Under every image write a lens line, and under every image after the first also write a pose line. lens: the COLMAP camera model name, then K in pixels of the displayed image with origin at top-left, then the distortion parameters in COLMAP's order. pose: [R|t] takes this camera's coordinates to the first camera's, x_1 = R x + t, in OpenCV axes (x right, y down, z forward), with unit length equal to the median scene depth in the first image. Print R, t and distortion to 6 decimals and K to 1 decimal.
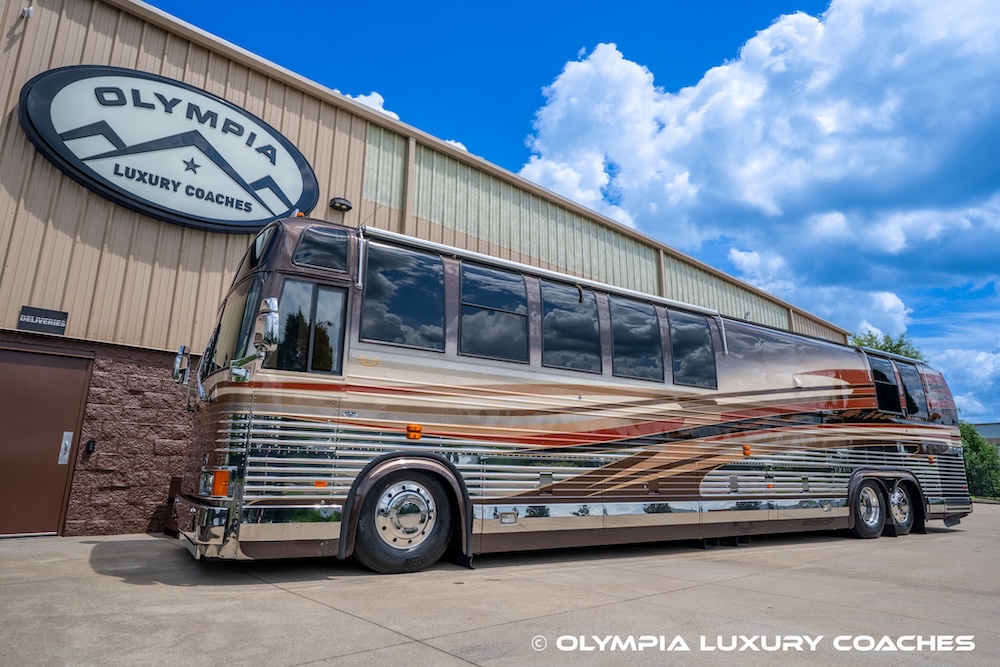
lens RADIAL K [[599.3, 0, 500.0], [0, 599.3, 333.5], [0, 0, 1]] dist [-0.015671, 0.000537]
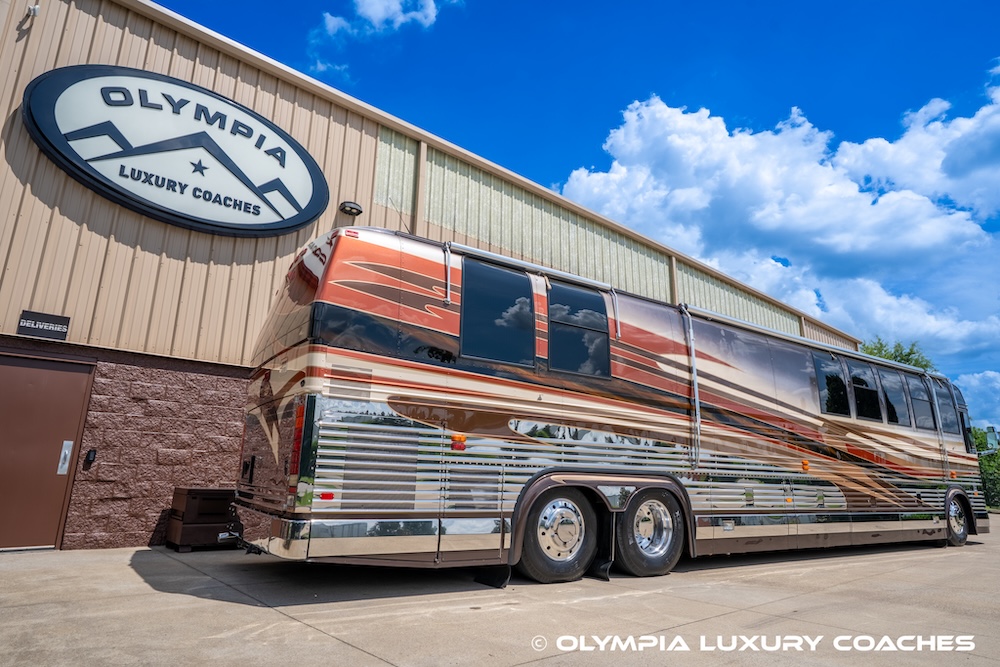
lens RADIAL K [[589.1, 0, 500.0], [0, 589.1, 333.5], [0, 0, 1]] dist [-0.019417, 0.002367]
pose [[0.999940, 0.003247, -0.010504, -0.013577], [-0.003376, 0.999918, -0.012315, 0.000516], [0.010463, 0.012349, 0.999869, 0.050062]]
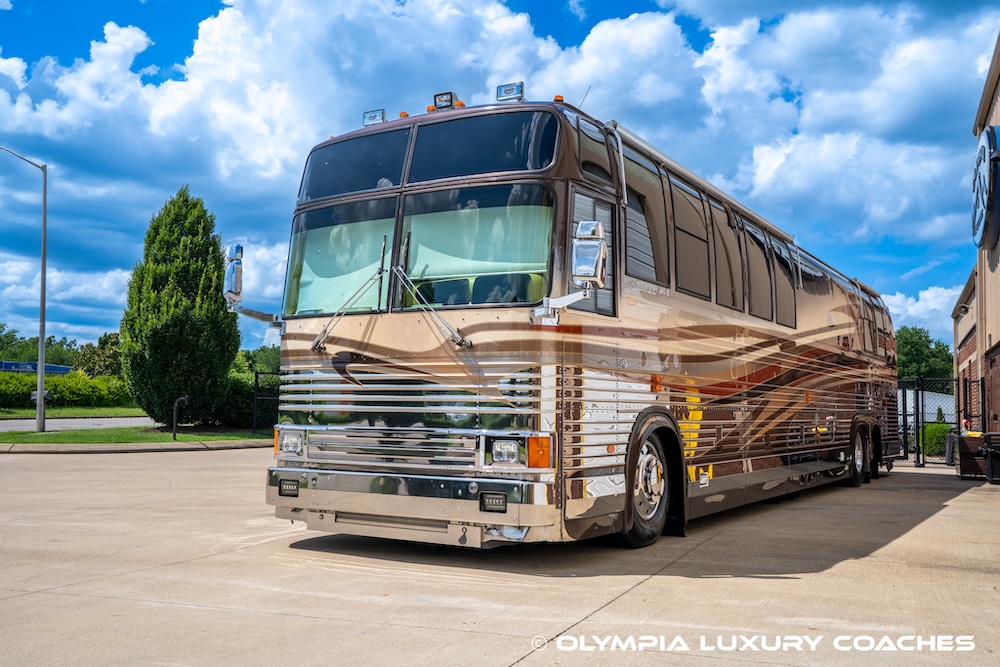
lens RADIAL K [[937.6, 0, 500.0], [0, 937.6, 333.5], [0, 0, 1]] dist [0.001164, 0.000800]
pose [[0.901820, 0.027475, 0.431238, -0.592613], [-0.092674, 0.987052, 0.130917, -0.037830], [-0.422058, -0.158028, 0.892689, -0.043654]]
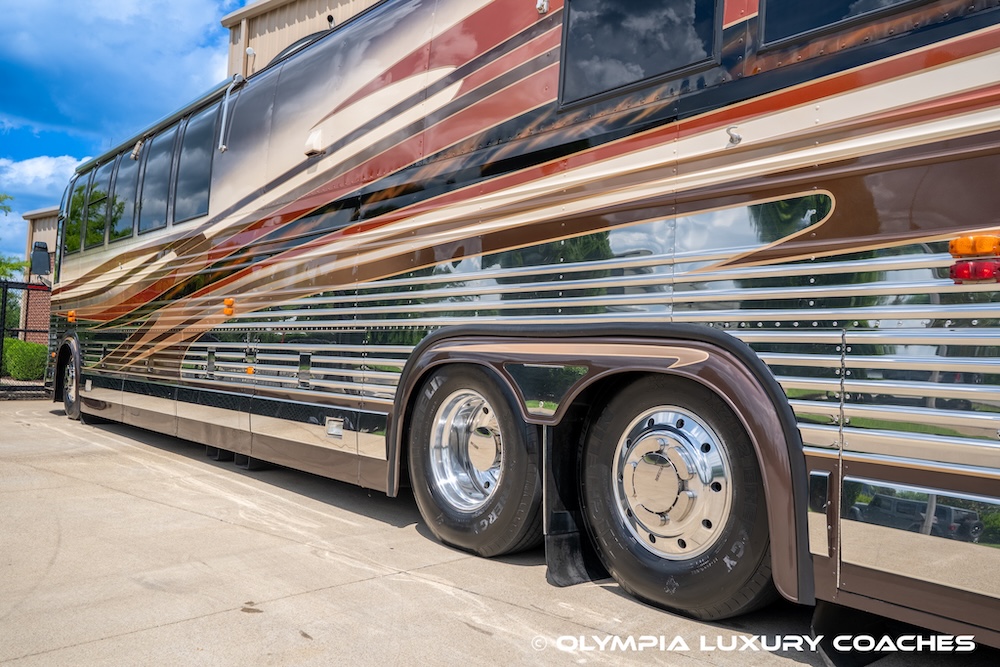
lens RADIAL K [[860.8, 0, 500.0], [0, 860.8, 333.5], [0, 0, 1]] dist [0.045502, -0.000505]
pose [[0.108409, -0.049786, -0.992859, 1.214943], [0.185739, 0.982172, -0.028970, 0.281604], [0.976601, -0.181272, 0.115724, 1.112672]]
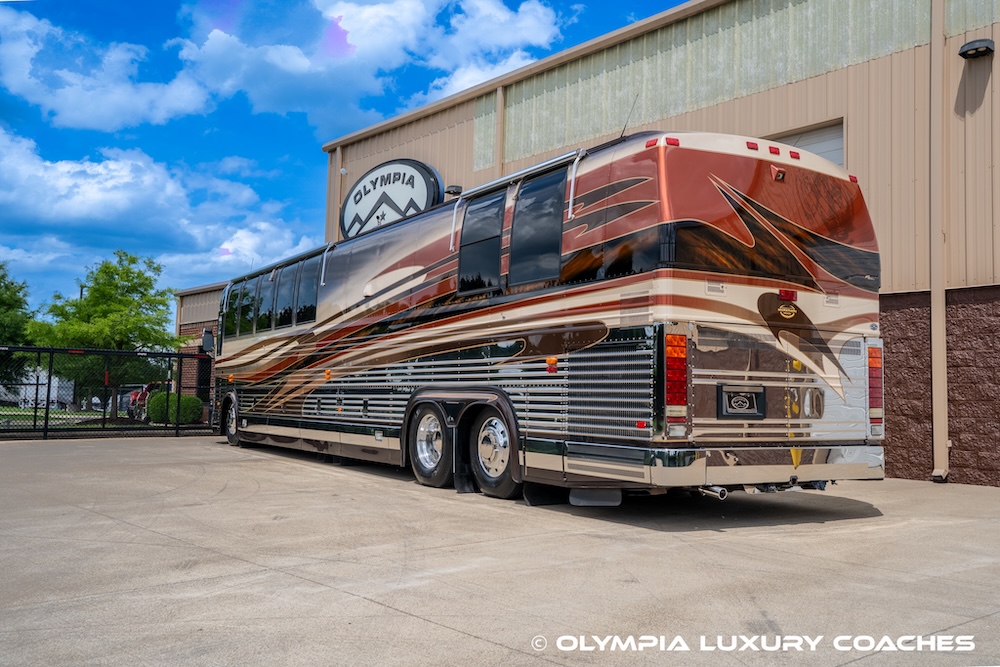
lens RADIAL K [[918.4, 0, 500.0], [0, 918.4, 333.5], [0, 0, 1]] dist [0.048798, -0.000446]
pose [[-0.021116, -0.092604, -0.995479, 1.919987], [0.208513, 0.973397, -0.094973, 0.326600], [0.977792, -0.209576, -0.001245, 1.261161]]
